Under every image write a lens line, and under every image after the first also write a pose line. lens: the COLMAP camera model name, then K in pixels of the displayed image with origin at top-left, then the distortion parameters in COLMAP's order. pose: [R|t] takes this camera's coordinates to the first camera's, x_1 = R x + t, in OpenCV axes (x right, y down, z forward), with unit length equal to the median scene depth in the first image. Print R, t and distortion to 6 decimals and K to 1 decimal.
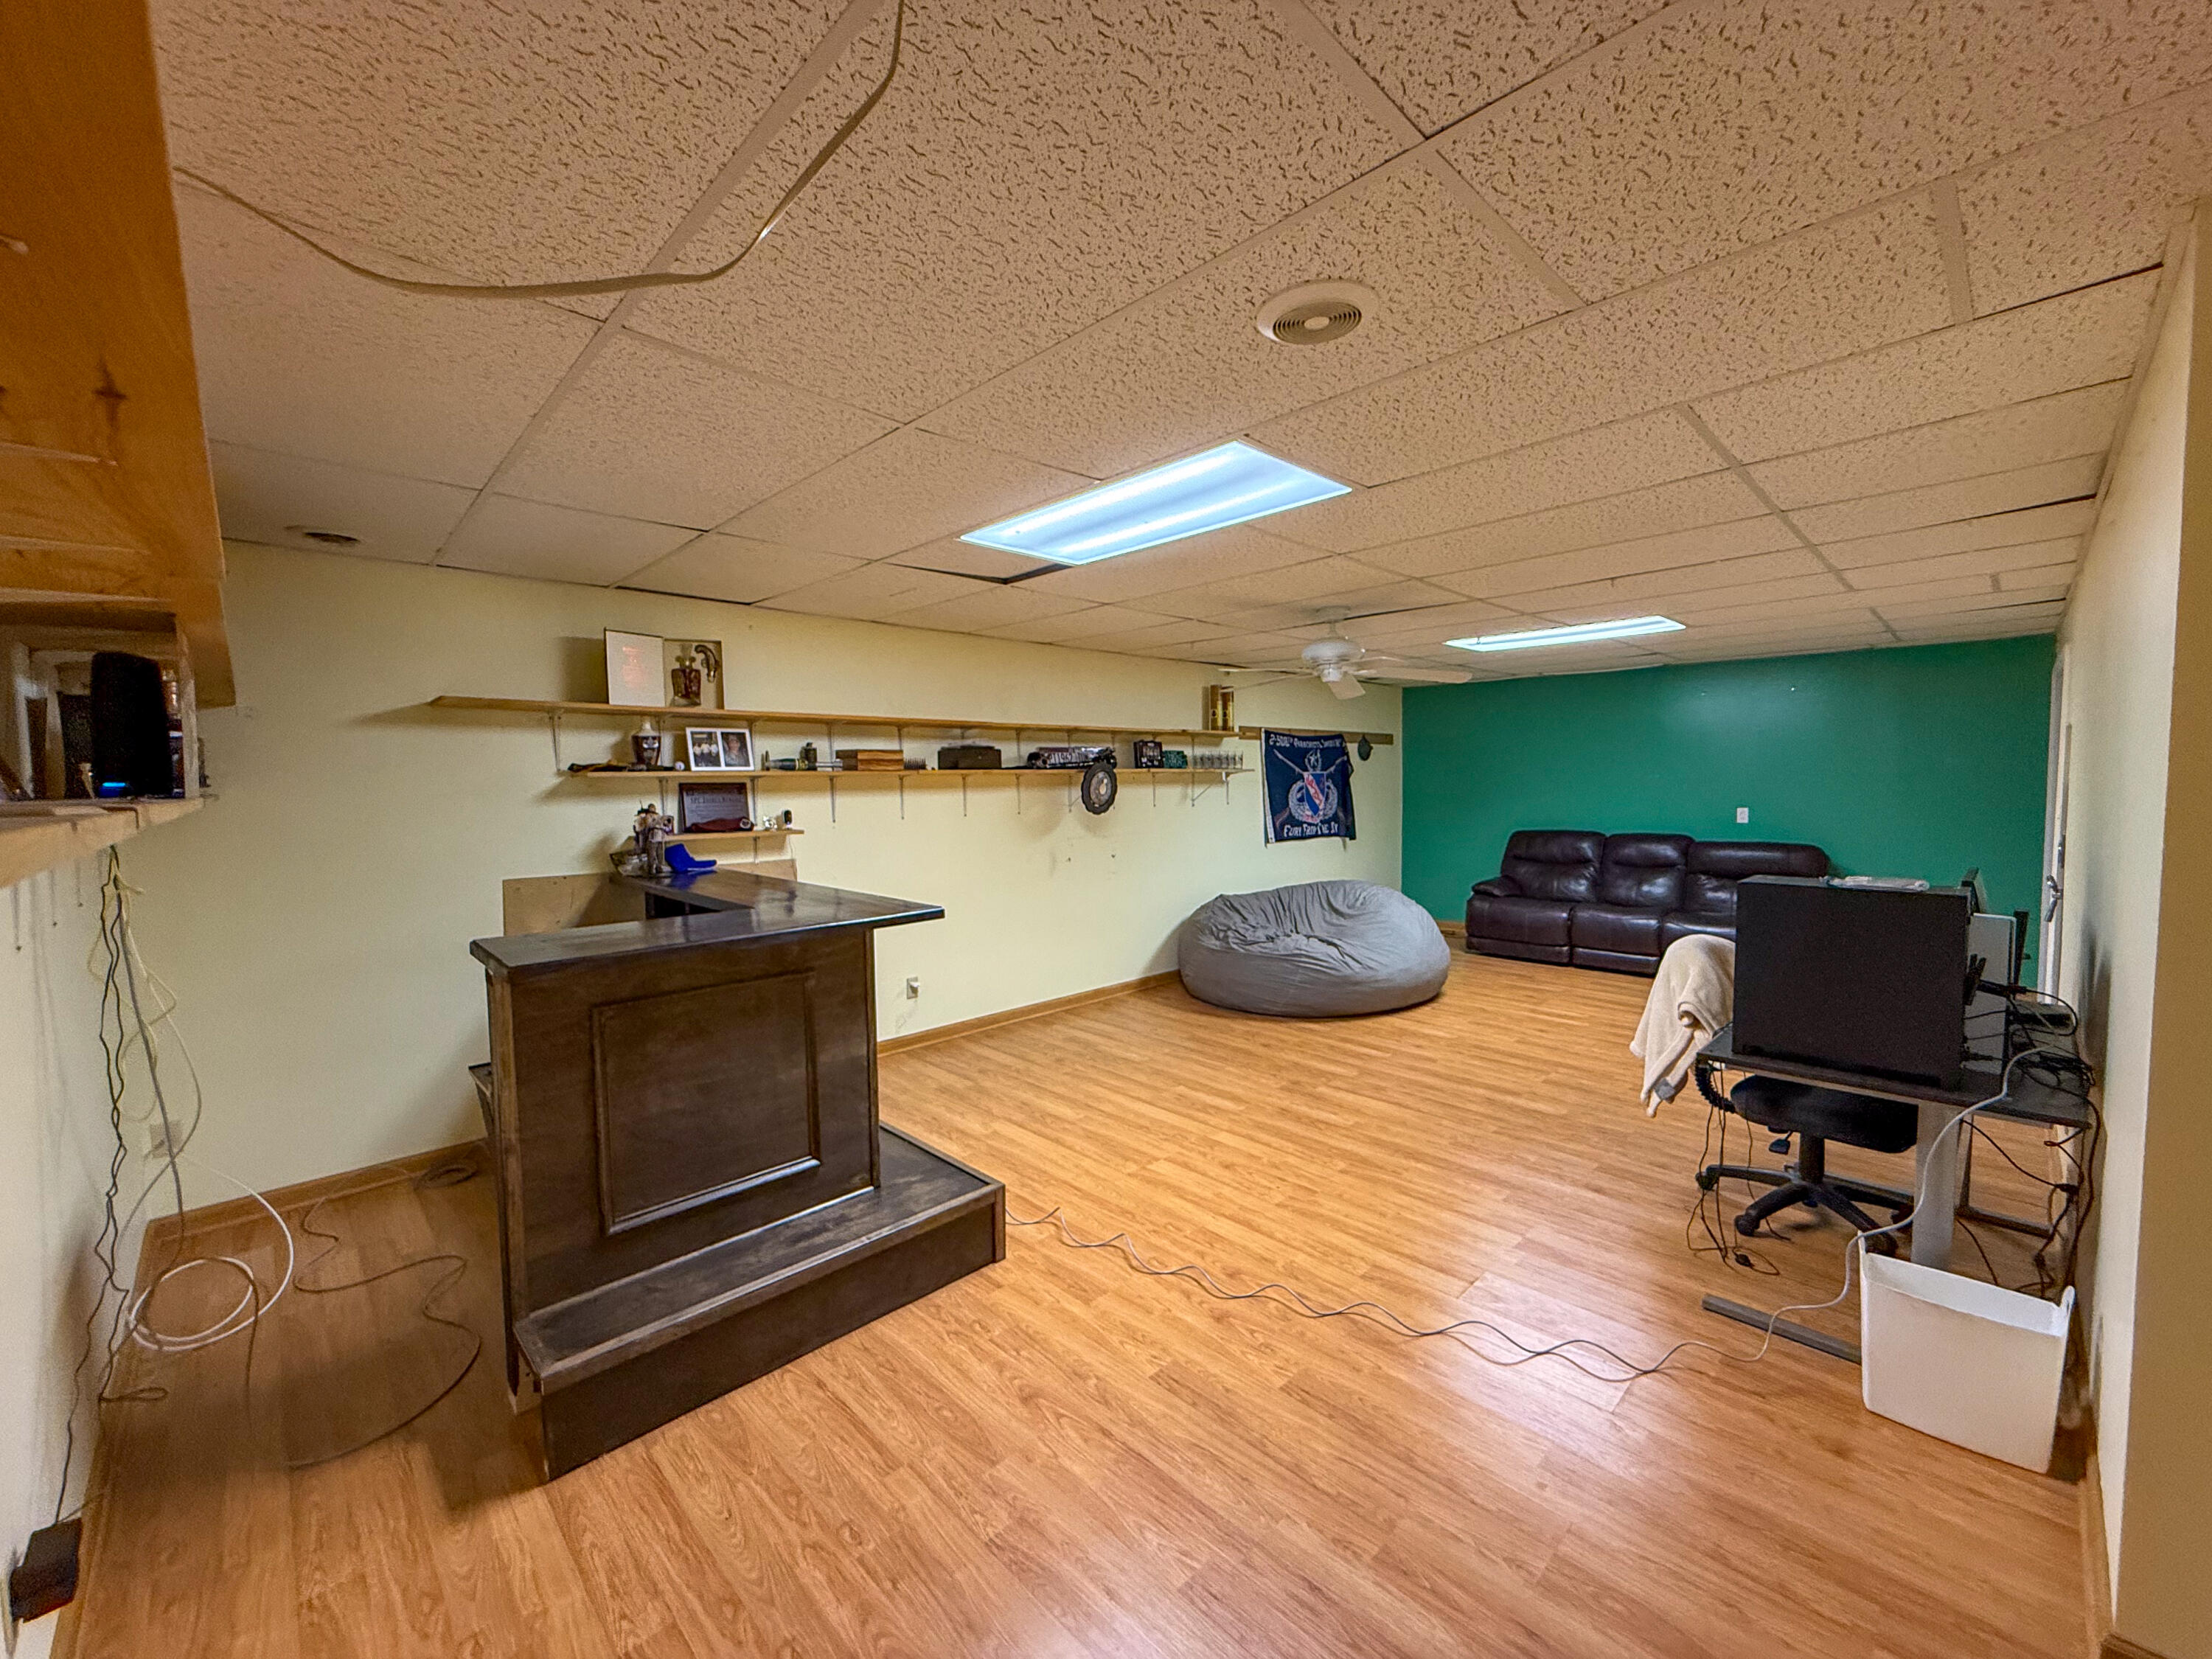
lens RADIAL K [[891.0, 0, 1108.9], [0, 891.0, 832.0], [0, 0, 1]] dist [0.000571, 0.000007]
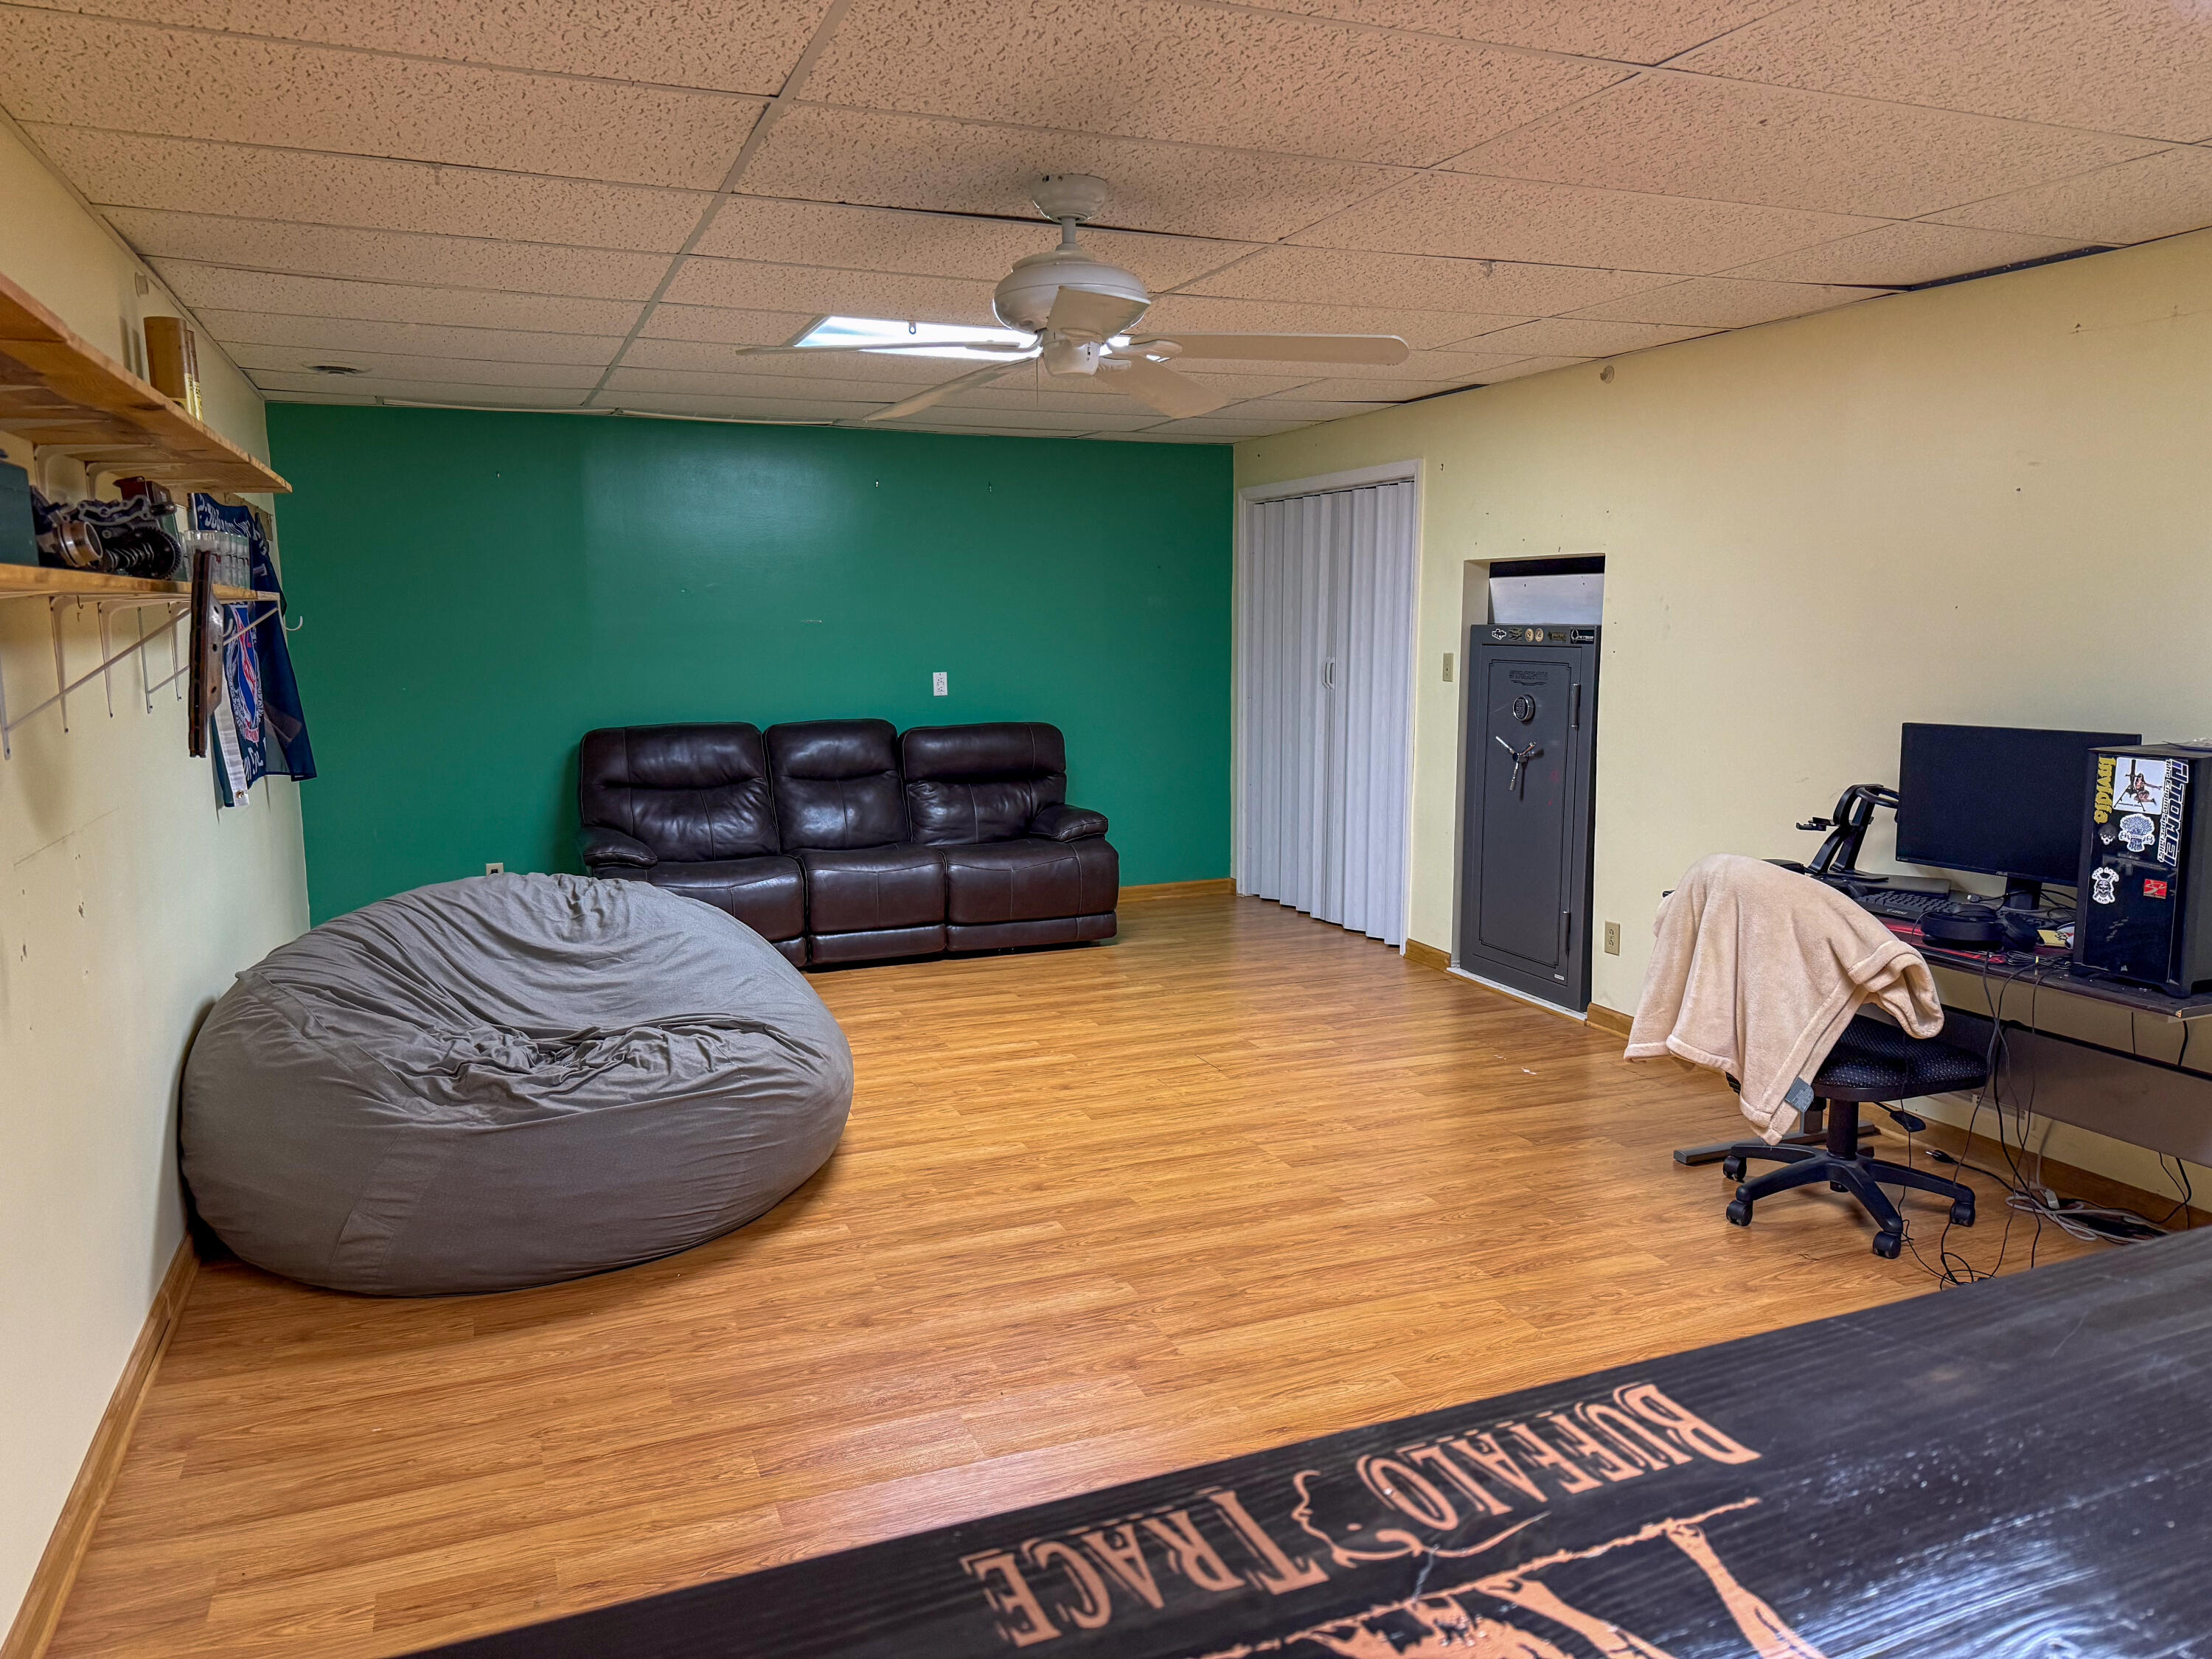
lens RADIAL K [[1524.6, 0, 1103.1], [0, 1524.6, 827.9], [0, 0, 1]] dist [0.052646, -0.001612]
pose [[0.364924, -0.113986, 0.924033, -0.361643], [0.054689, 0.993388, 0.100944, -0.027309], [-0.929430, 0.013697, 0.368745, 0.664369]]
